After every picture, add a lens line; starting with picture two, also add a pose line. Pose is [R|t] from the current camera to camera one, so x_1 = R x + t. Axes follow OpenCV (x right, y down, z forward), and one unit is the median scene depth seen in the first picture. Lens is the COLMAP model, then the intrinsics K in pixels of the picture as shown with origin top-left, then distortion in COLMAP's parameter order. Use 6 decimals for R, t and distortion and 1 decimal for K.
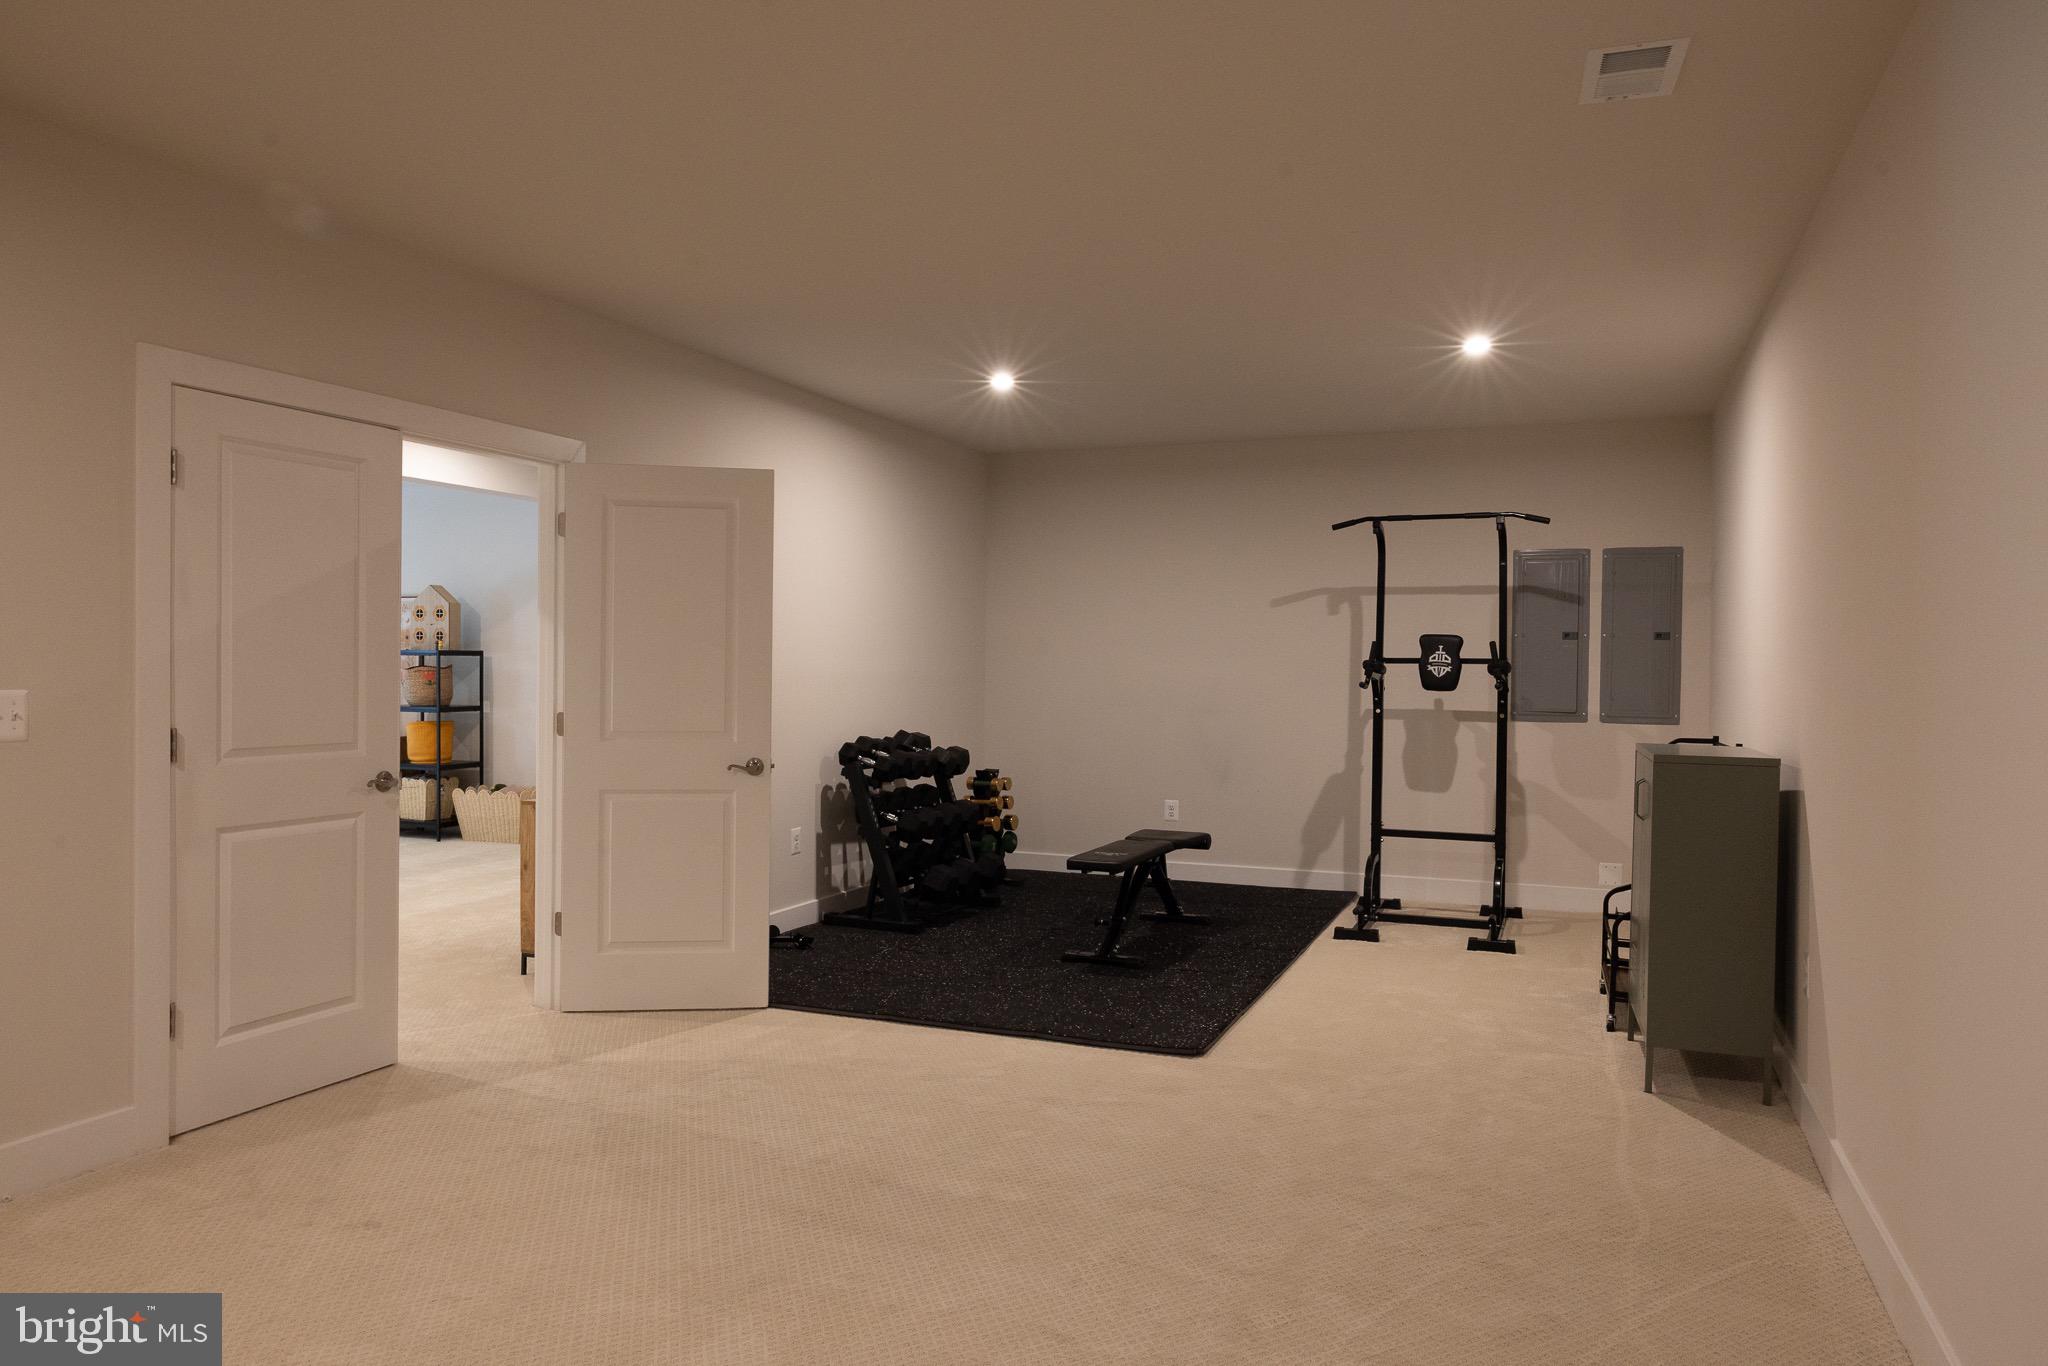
lens RADIAL K [[1365.4, 0, 1026.3], [0, 1365.4, 679.5], [0, 0, 1]] dist [0.001736, 0.001598]
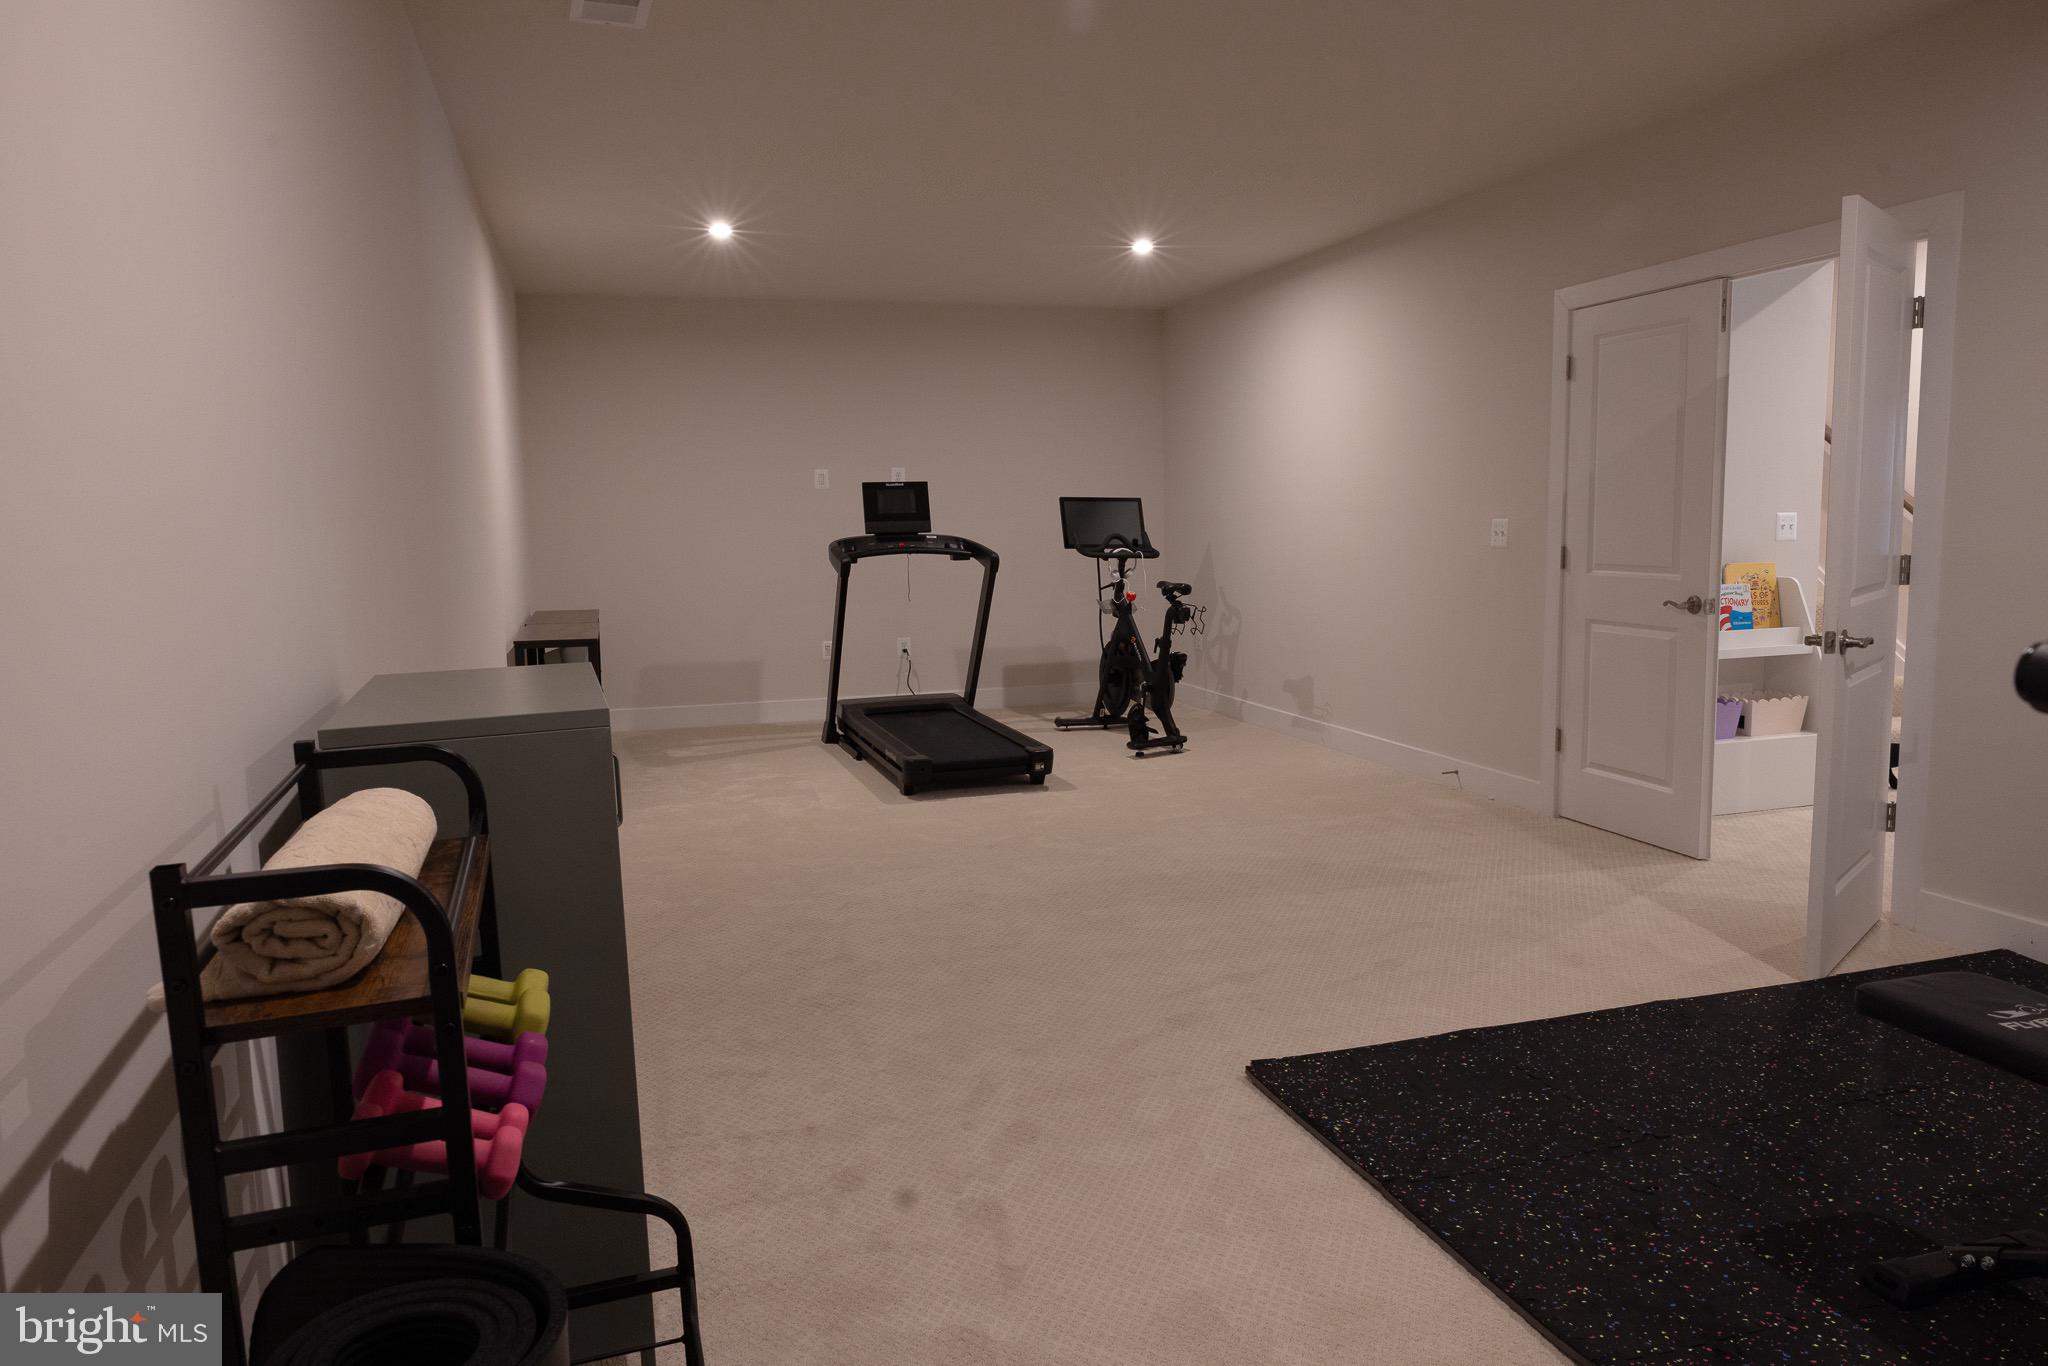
lens RADIAL K [[1429.4, 0, 1024.0], [0, 1429.4, 683.0], [0, 0, 1]] dist [-0.001768, -0.000954]
pose [[-0.777914, 0.084049, -0.622724, 0.781944], [0.008222, 0.992291, 0.123659, -0.013038], [0.628317, 0.091076, -0.772608, 1.763000]]
